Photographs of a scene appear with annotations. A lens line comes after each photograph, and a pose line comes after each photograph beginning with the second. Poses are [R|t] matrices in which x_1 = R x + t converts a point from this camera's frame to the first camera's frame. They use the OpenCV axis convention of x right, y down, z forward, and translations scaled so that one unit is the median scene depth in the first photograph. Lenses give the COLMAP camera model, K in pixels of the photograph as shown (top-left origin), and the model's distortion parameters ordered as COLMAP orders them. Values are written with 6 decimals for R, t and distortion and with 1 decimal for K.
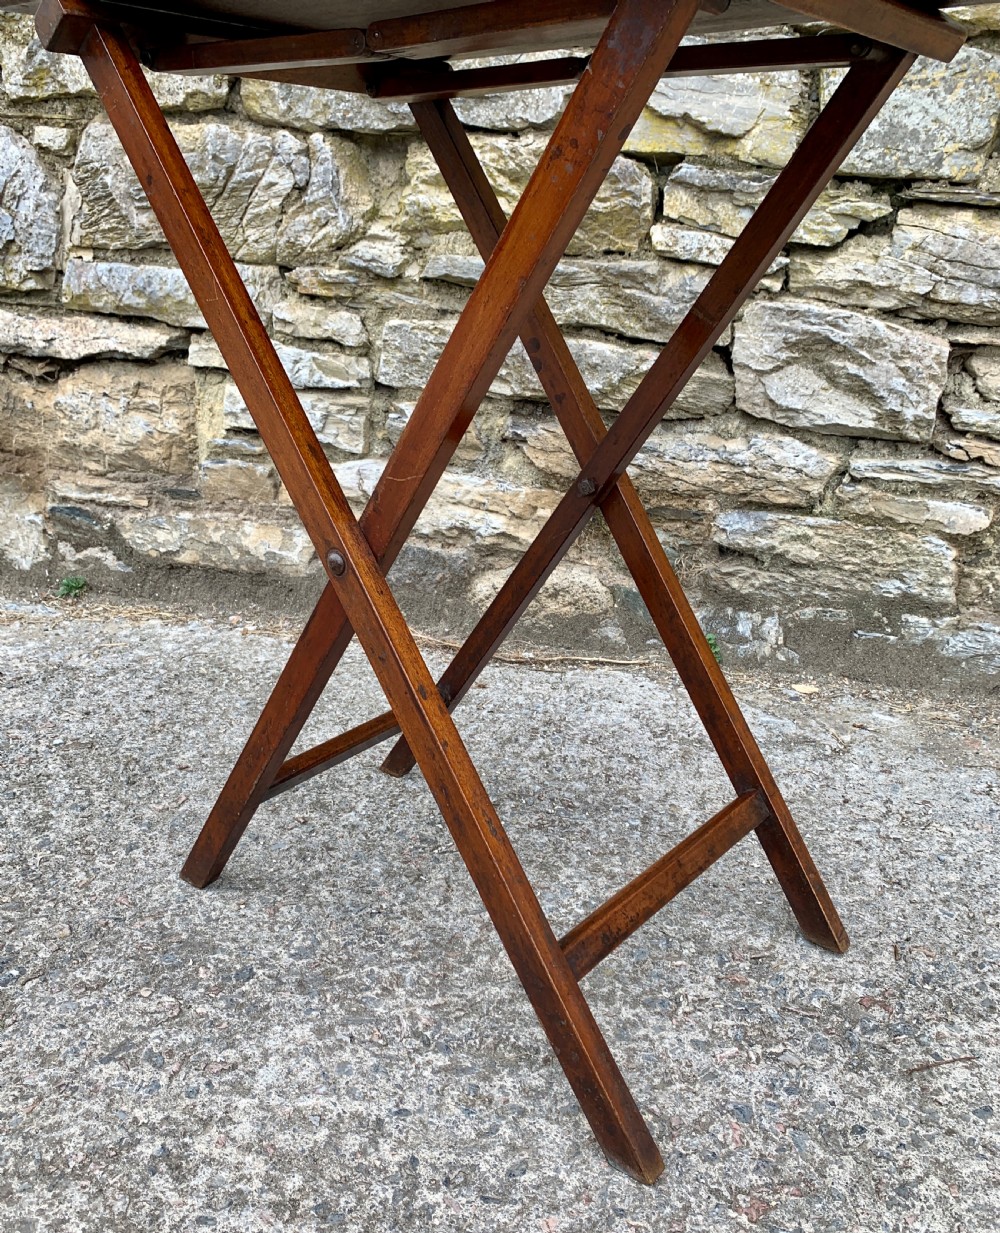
lens RADIAL K [[1077.1, 0, 490.7], [0, 1077.1, 673.6], [0, 0, 1]] dist [0.092993, -0.182633]
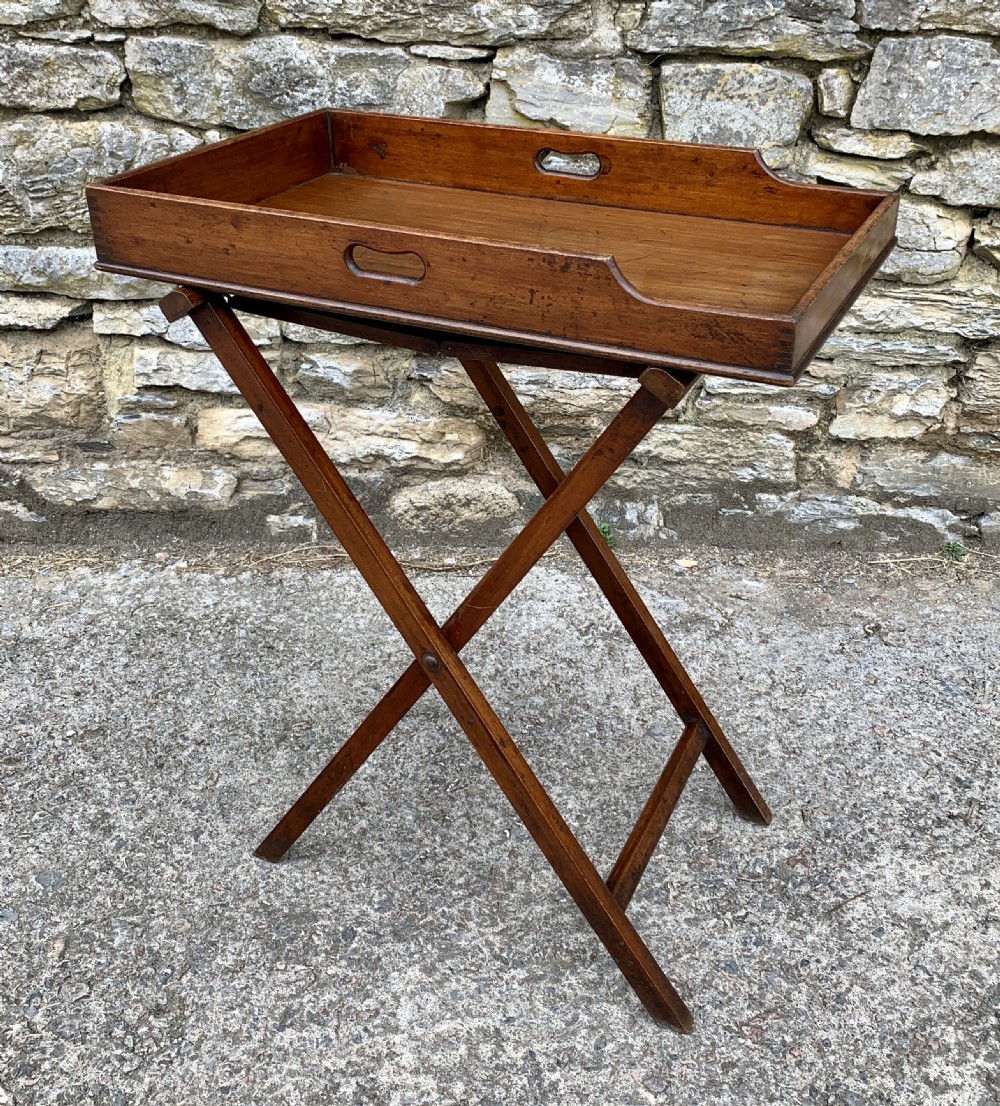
lens RADIAL K [[1245.4, 0, 512.7], [0, 1245.4, 463.8], [0, 0, 1]] dist [0.079417, -0.160813]
pose [[0.968903, -0.132251, 0.209133, -0.189951], [0.114111, 0.988760, 0.096600, -0.277773], [-0.219558, -0.069731, 0.973104, -0.322766]]
